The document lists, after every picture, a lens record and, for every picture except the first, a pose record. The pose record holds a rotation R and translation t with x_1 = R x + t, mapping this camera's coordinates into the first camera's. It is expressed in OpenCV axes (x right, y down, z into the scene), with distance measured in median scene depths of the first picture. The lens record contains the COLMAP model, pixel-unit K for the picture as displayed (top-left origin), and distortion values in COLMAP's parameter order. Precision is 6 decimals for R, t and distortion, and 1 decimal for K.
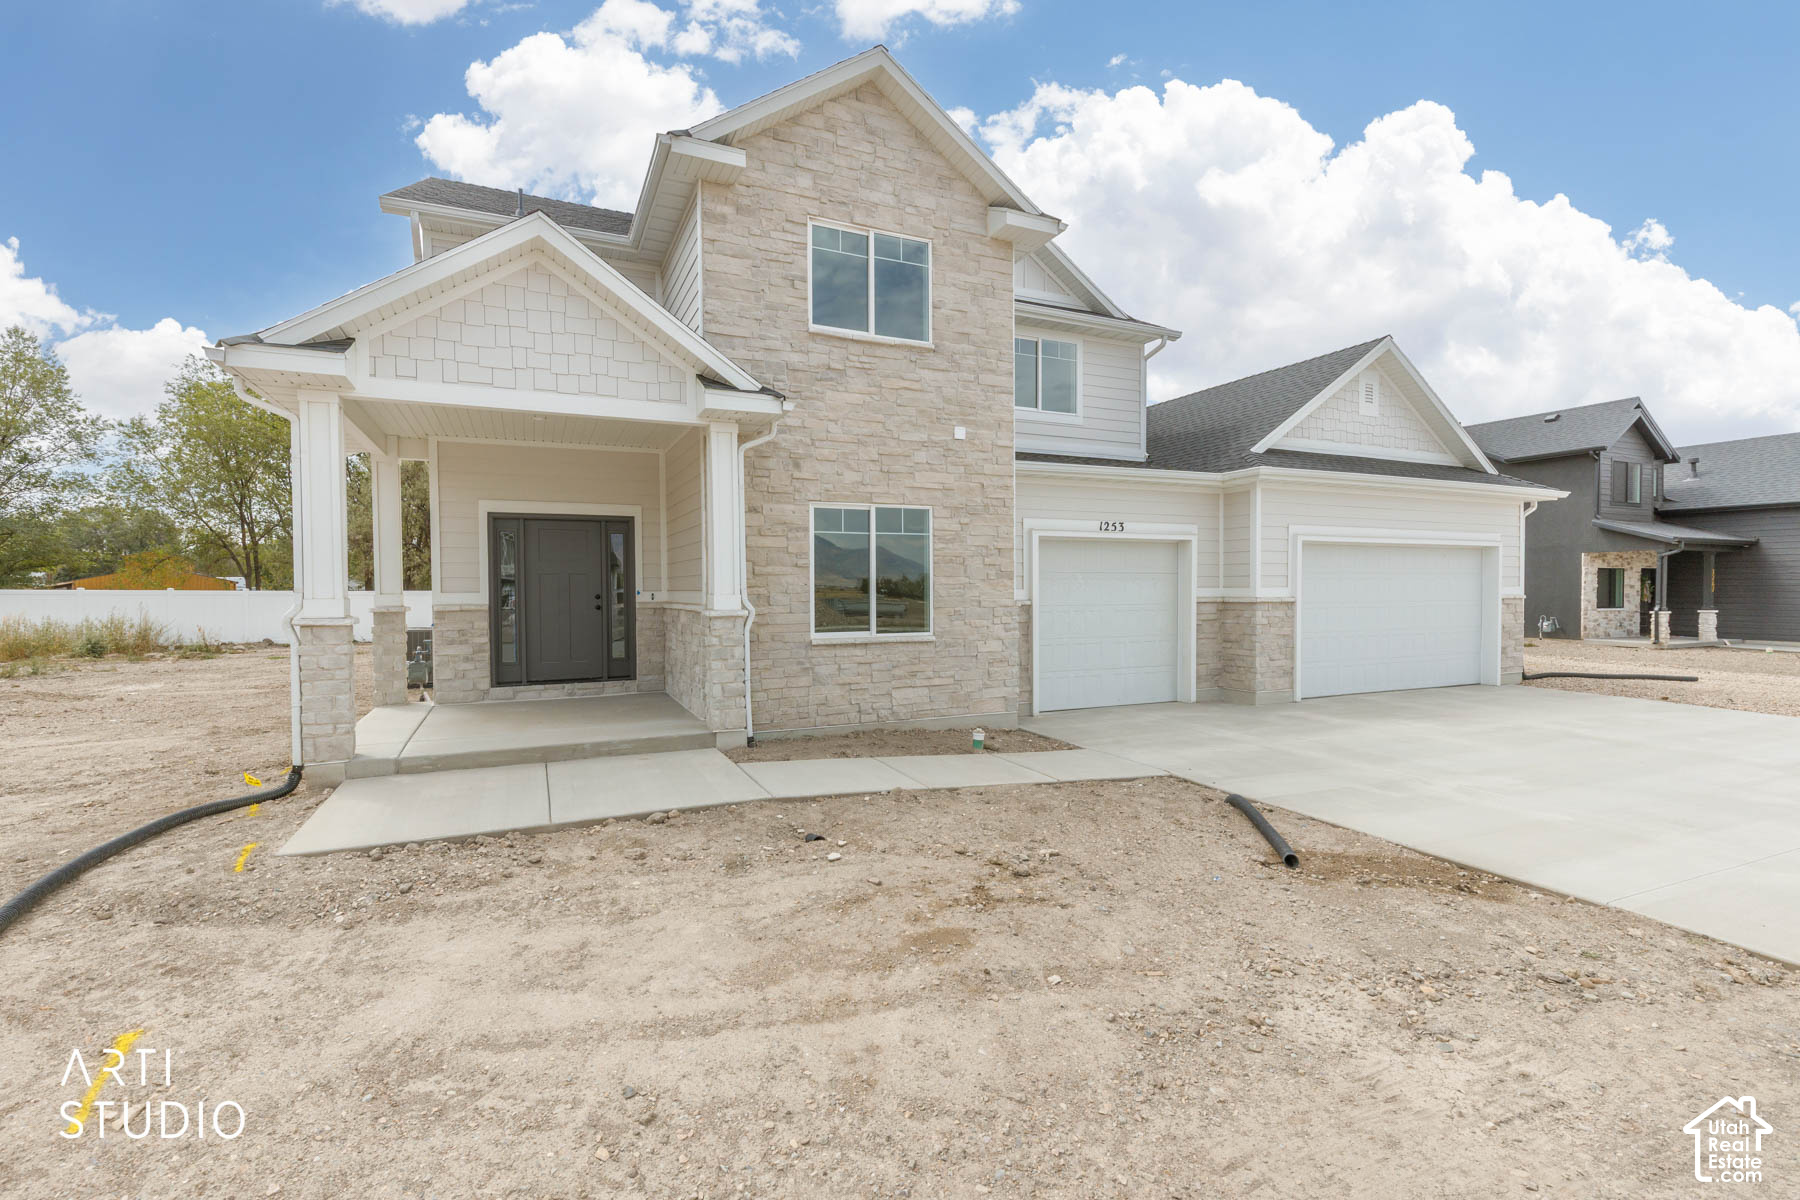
lens RADIAL K [[810.6, 0, 899.8], [0, 810.6, 606.4], [0, 0, 1]] dist [0.011312, -0.001266]
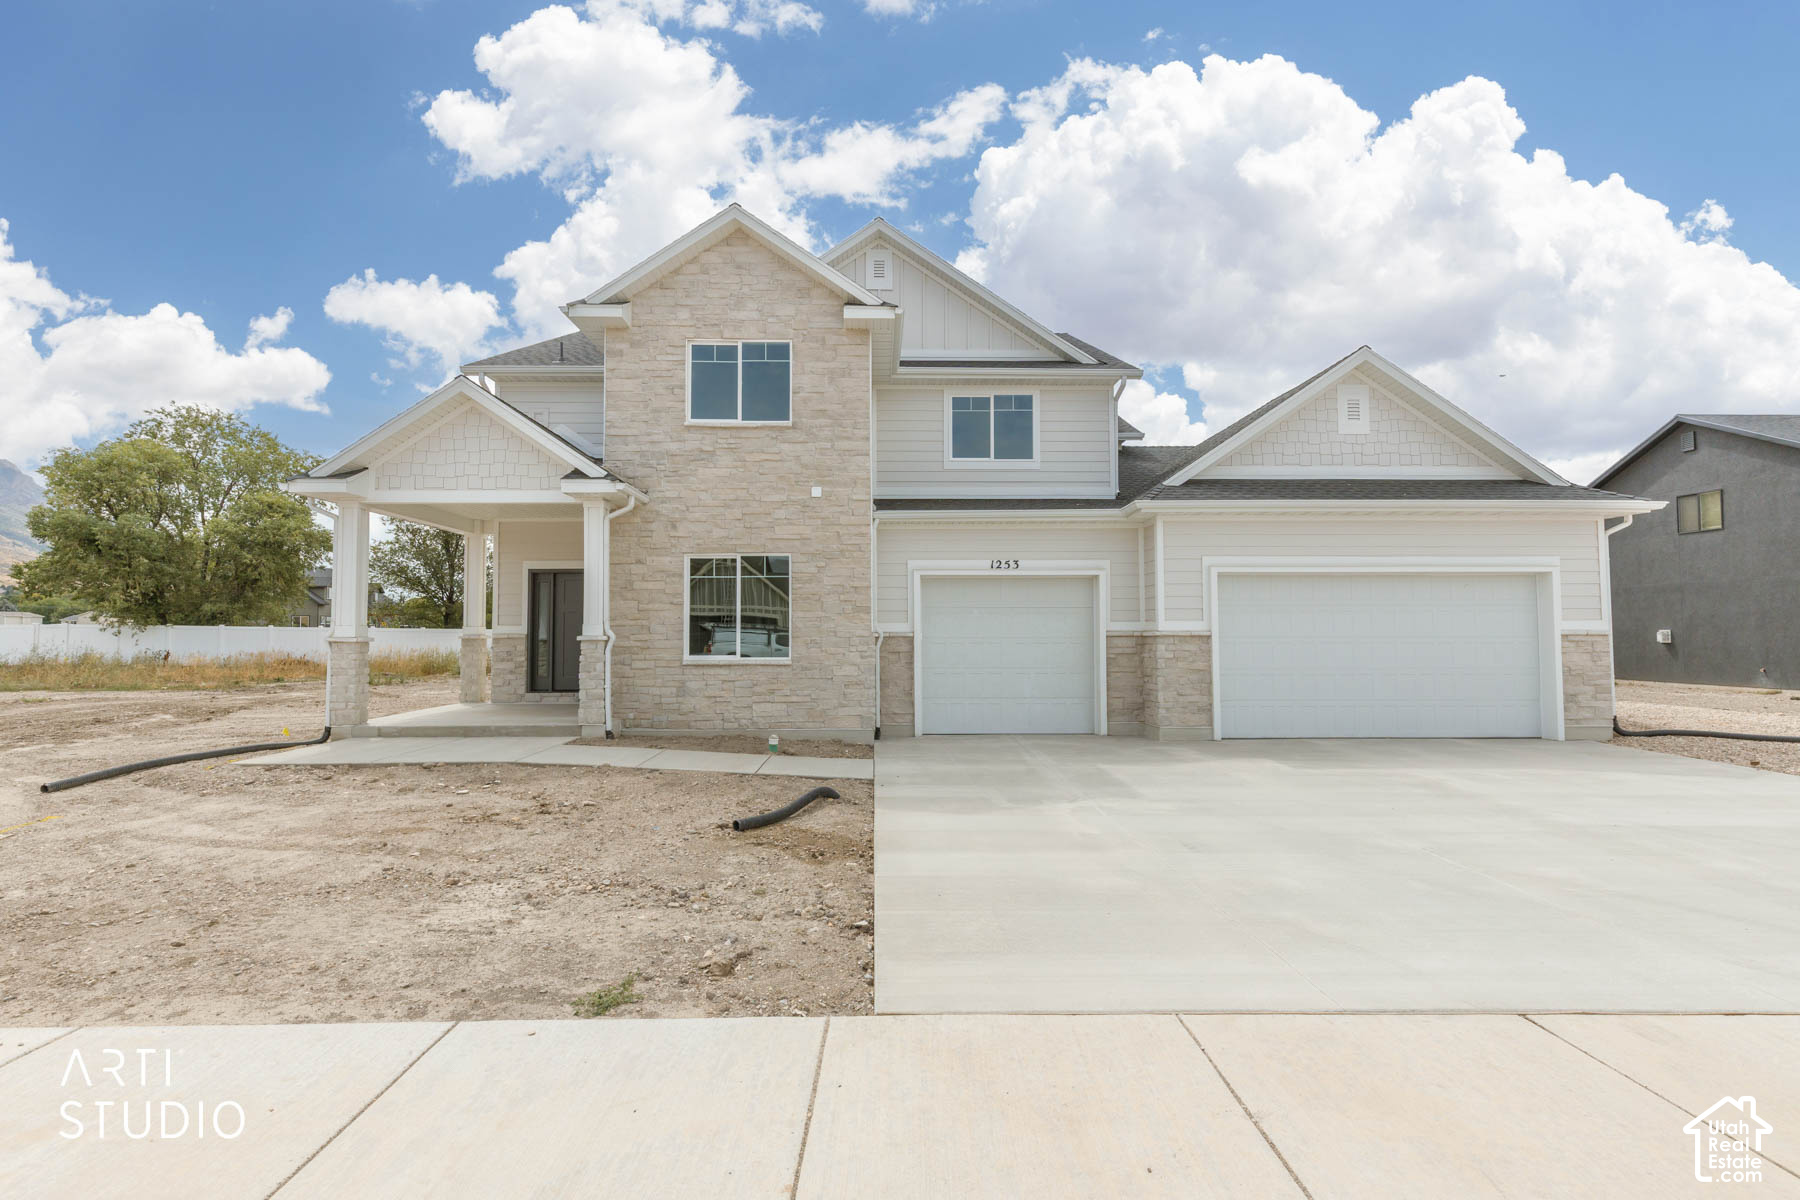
lens RADIAL K [[815.1, 0, 896.9], [0, 815.1, 599.5], [0, 0, 1]] dist [0.015896, 0.000561]
pose [[0.916223, -0.014663, -0.400399, 0.671429], [-0.010833, 0.998058, -0.061340, 0.018721], [0.400521, 0.060539, 0.914285, -0.049851]]
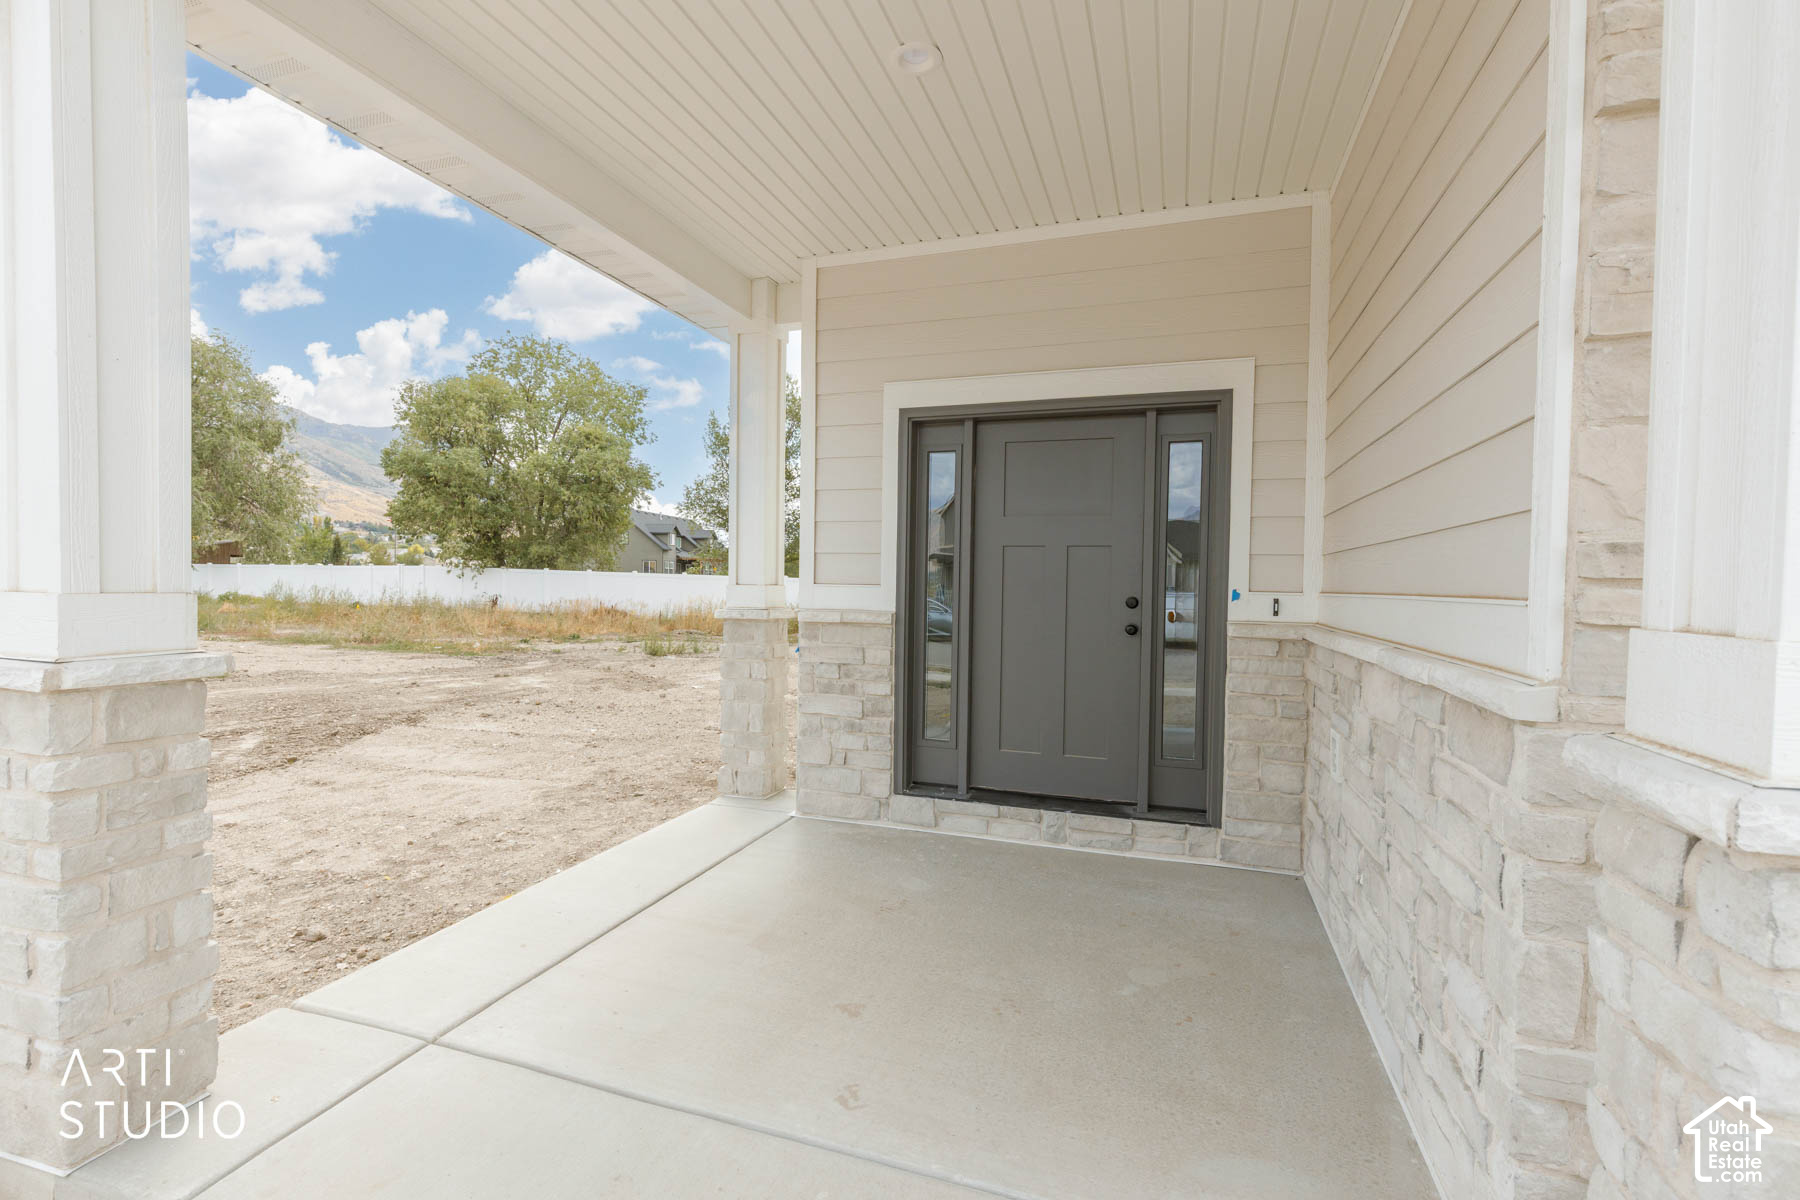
lens RADIAL K [[806.6, 0, 894.0], [0, 806.6, 595.4], [0, 0, 1]] dist [0.014255, -0.000249]
pose [[0.719854, 0.028536, -0.693539, -0.195921], [-0.035685, 0.999355, 0.004081, -0.013829], [0.693208, 0.021811, 0.720407, 0.687122]]
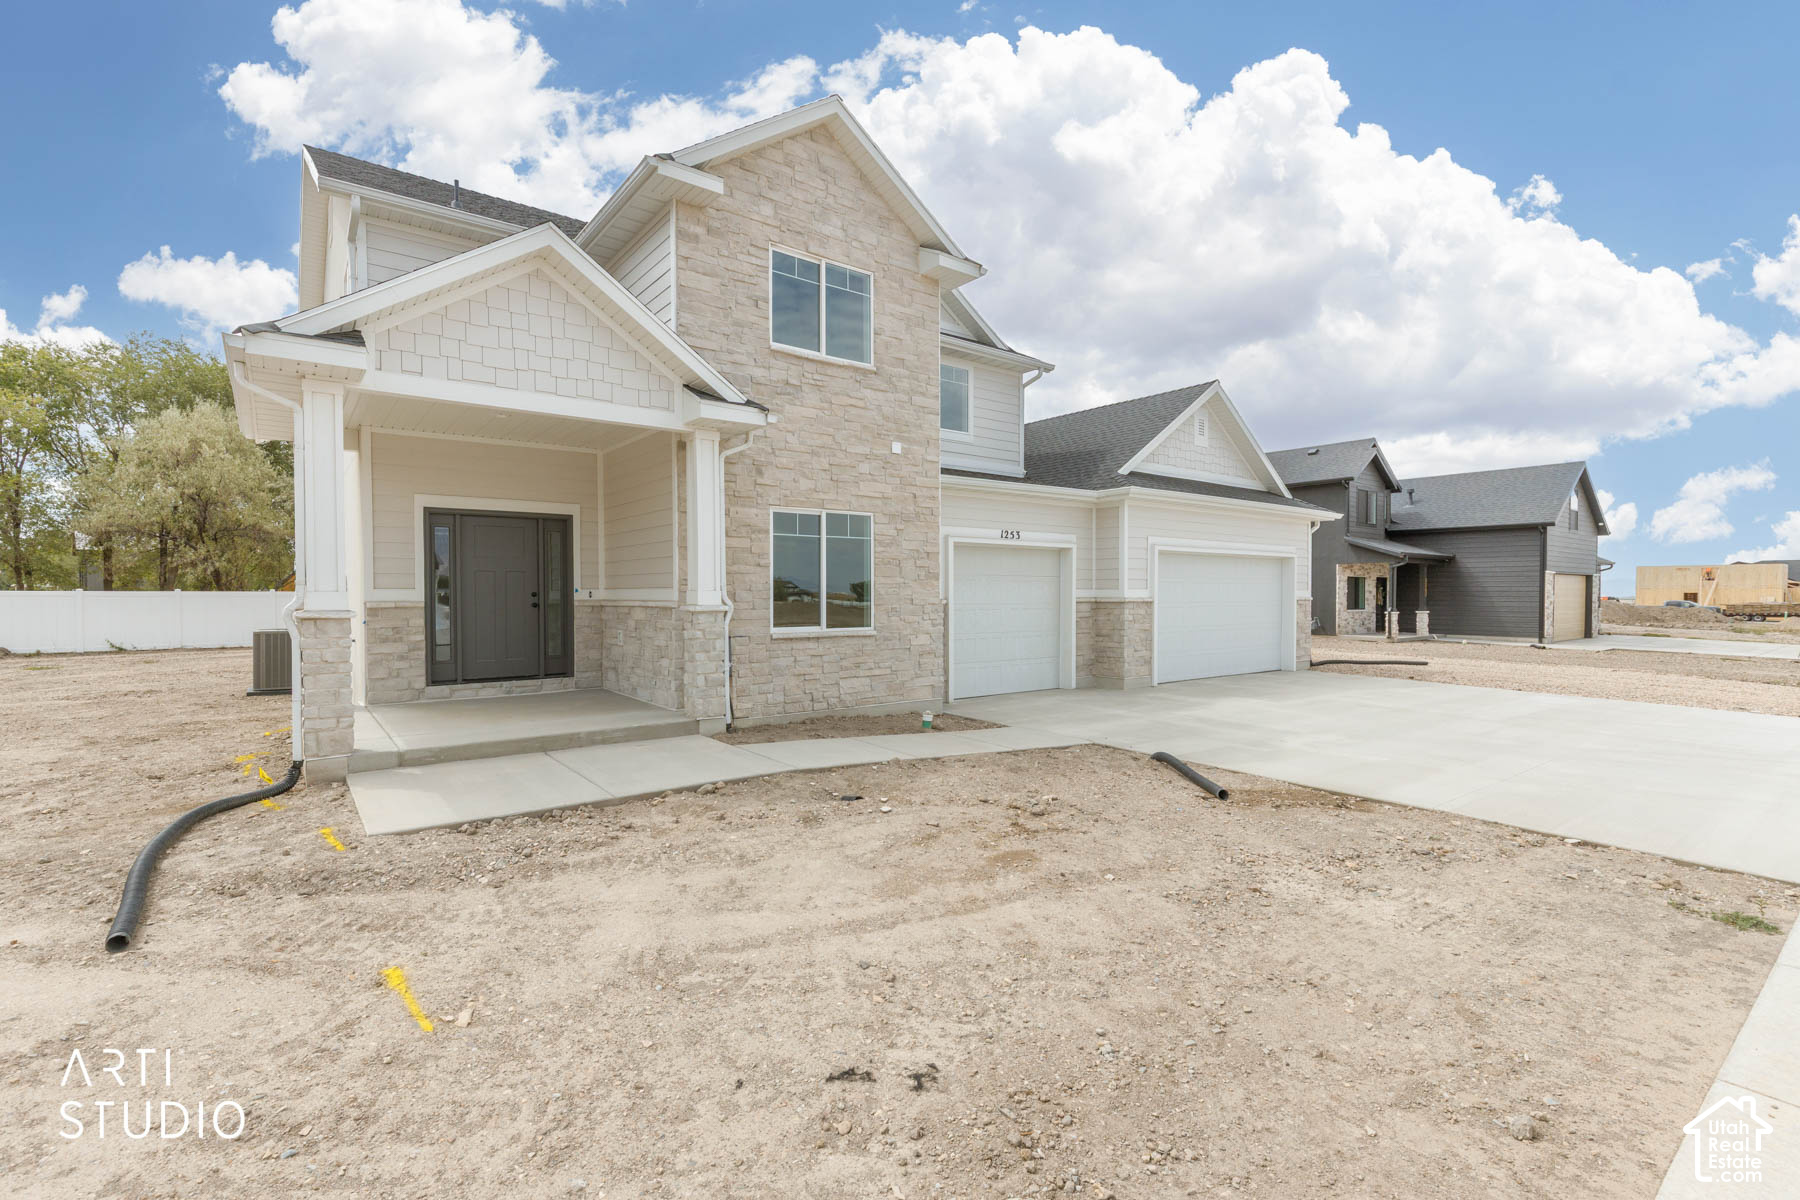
lens RADIAL K [[810.6, 0, 899.8], [0, 810.6, 606.4], [0, 0, 1]] dist [0.011312, -0.001266]
pose [[0.974495, 0.000552, 0.224408, -0.172024], [0.000913, 0.999979, -0.006425, 0.010813], [-0.224407, 0.006466, 0.974474, -0.083060]]
